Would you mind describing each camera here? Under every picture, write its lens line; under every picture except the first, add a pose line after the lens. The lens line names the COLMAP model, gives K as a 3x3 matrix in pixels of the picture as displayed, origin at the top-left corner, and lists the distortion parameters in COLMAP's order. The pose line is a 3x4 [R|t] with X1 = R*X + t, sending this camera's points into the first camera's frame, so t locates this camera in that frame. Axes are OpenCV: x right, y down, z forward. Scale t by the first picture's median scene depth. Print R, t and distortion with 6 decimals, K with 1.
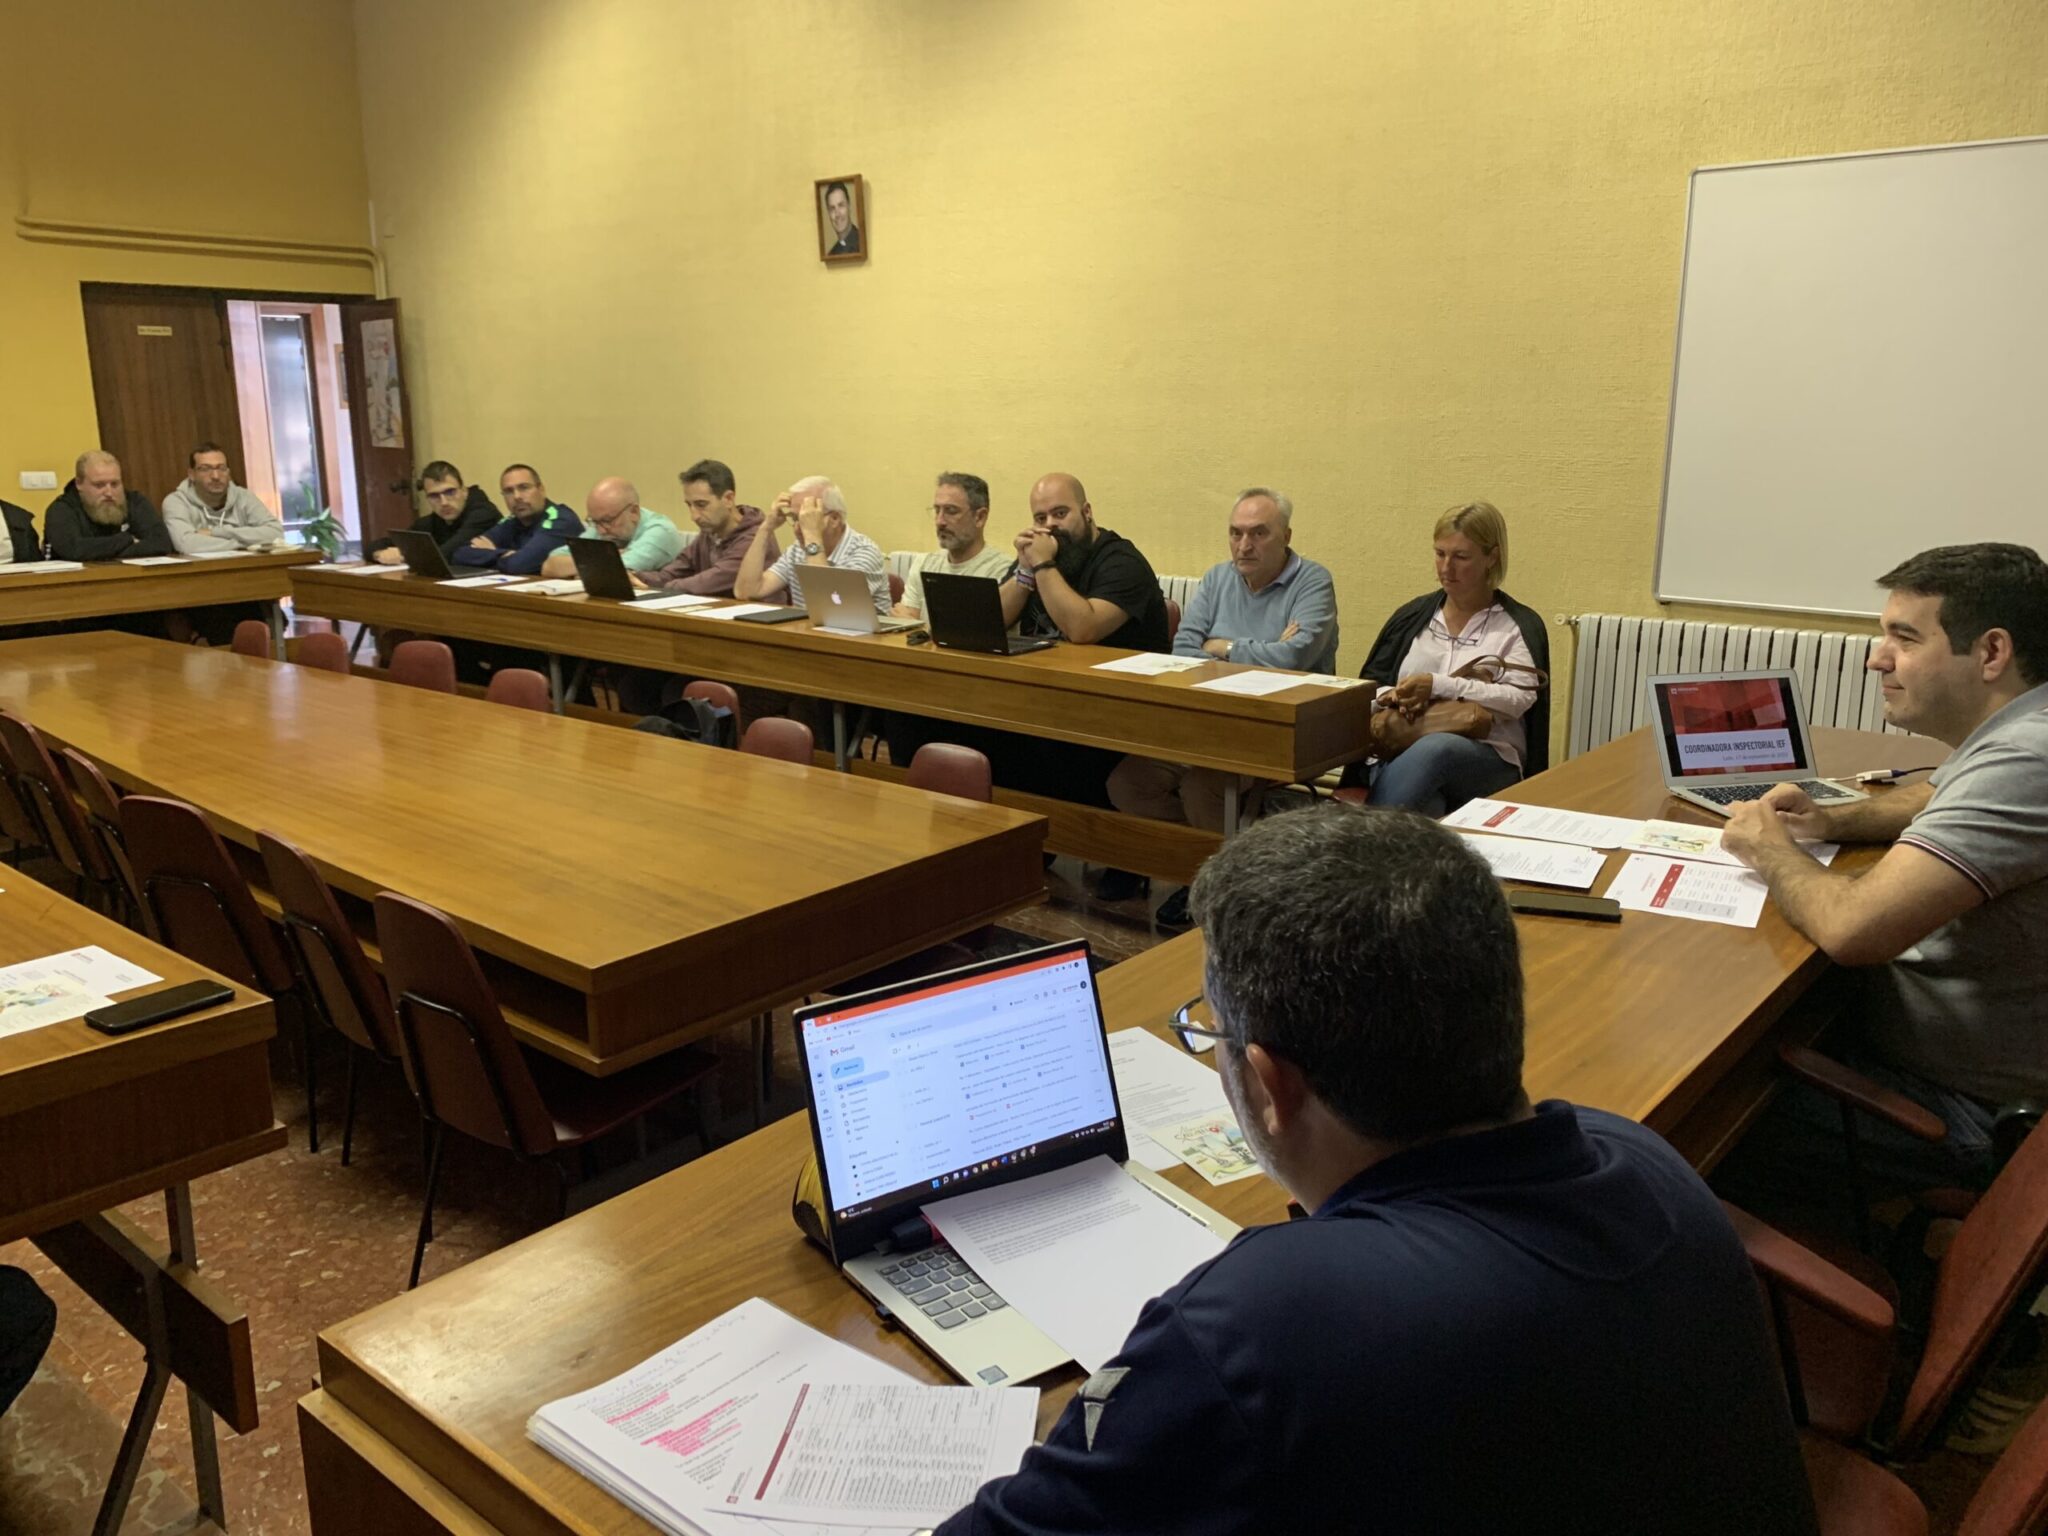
lens RADIAL K [[1553.5, 0, 1022.4], [0, 1553.5, 768.8], [0, 0, 1]] dist [-0.016413, -0.008374]
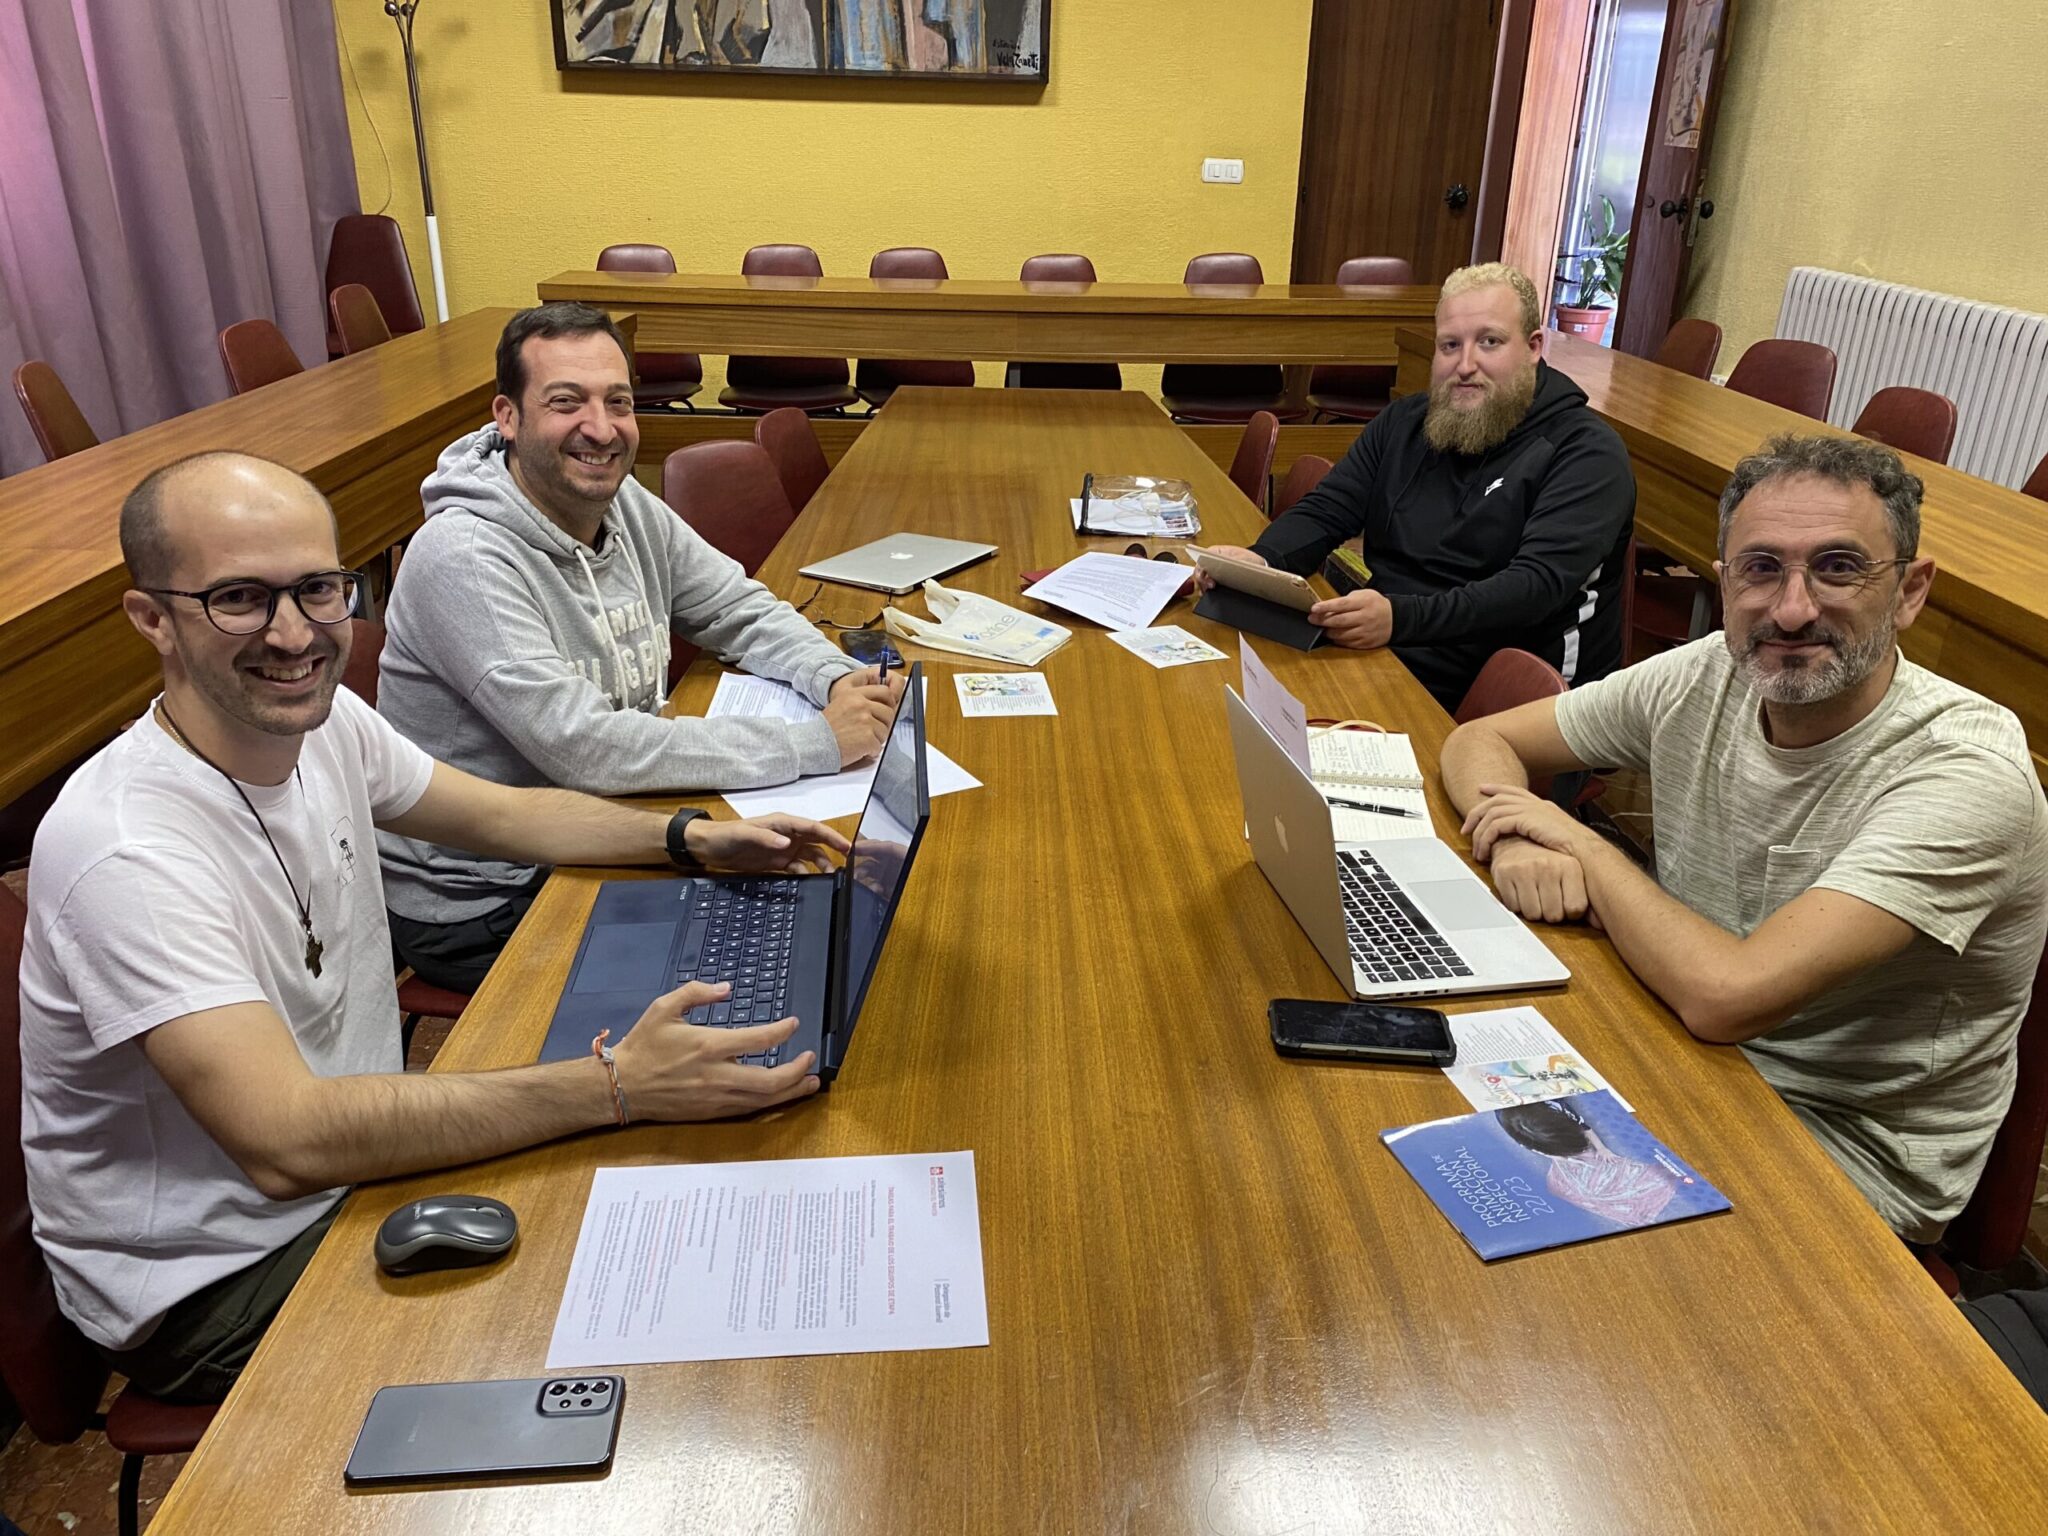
lens RADIAL K [[1550.6, 0, 1021.2], [0, 1550.6, 763.8], [0, 0, 1]] dist [0.006134, 0.006307]
pose [[0.709015, 0.302529, -0.637004, -0.103794], [-0.177391, 0.950771, 0.254100, -0.076548], [0.682517, -0.067163, 0.727777, 0.304794]]
